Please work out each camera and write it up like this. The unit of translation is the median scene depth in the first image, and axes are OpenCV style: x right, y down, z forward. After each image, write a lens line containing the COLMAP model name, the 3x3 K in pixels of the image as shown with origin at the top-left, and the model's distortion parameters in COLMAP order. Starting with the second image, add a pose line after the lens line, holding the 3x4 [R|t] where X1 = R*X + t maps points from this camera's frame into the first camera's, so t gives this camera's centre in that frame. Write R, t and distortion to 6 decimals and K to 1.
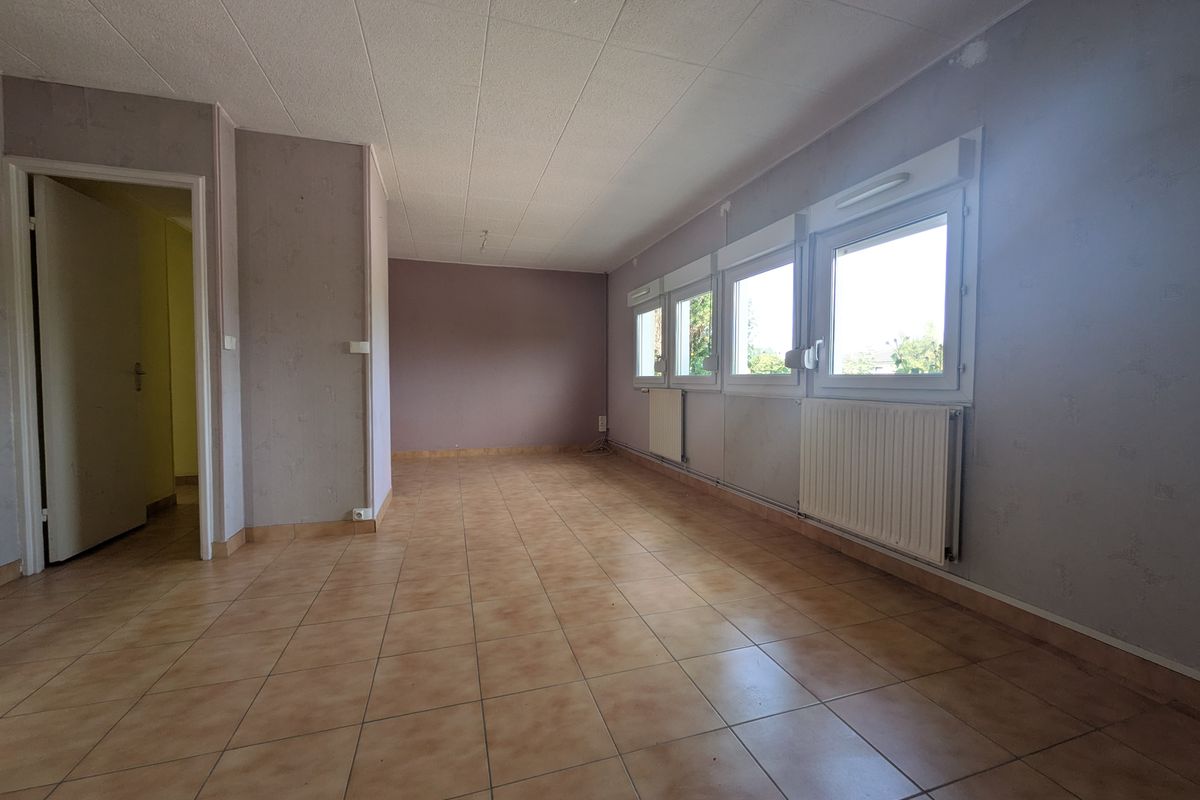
lens RADIAL K [[480.0, 0, 600.0], [0, 480.0, 400.0], [0, 0, 1]] dist [-0.012893, 0.003830]
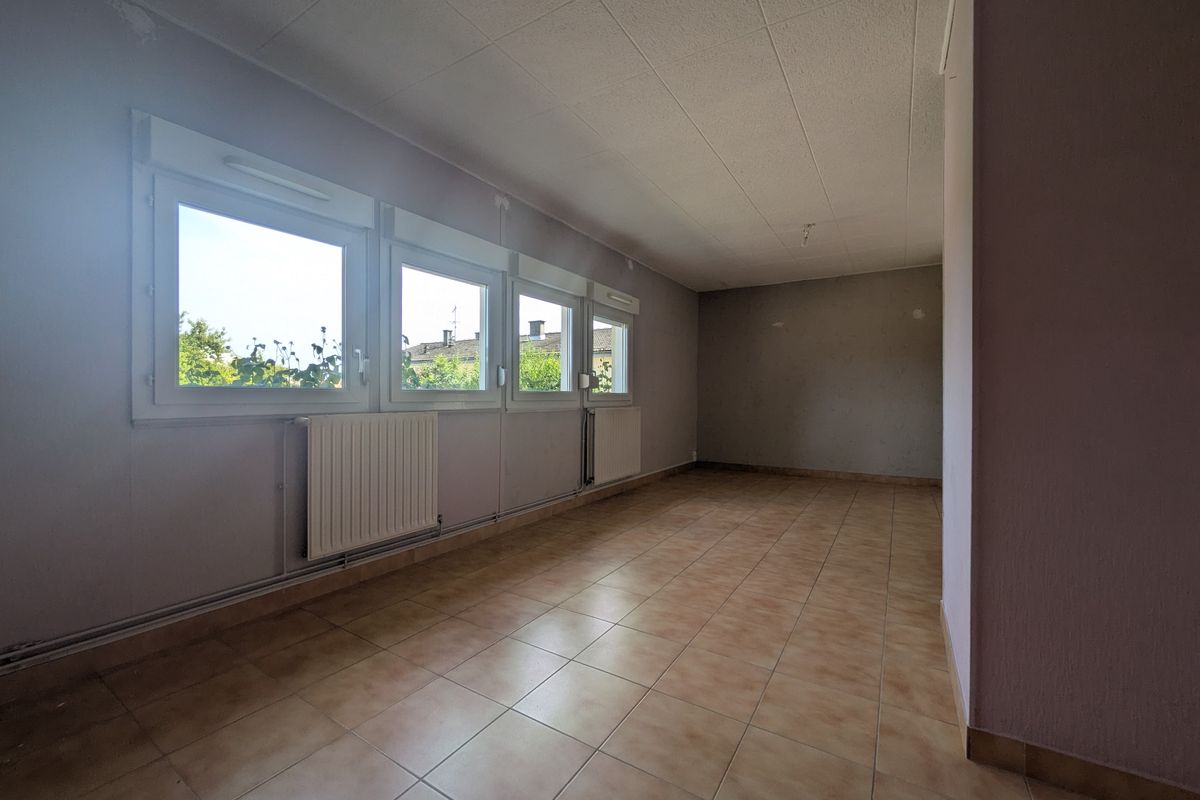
lens RADIAL K [[480.0, 0, 600.0], [0, 480.0, 400.0], [0, 0, 1]] dist [-0.012893, 0.003830]
pose [[-0.647792, -0.014404, 0.761681, -0.647483], [0.027530, 0.998726, 0.042301, -0.082949], [-0.761319, 0.048371, -0.646570, 1.748193]]
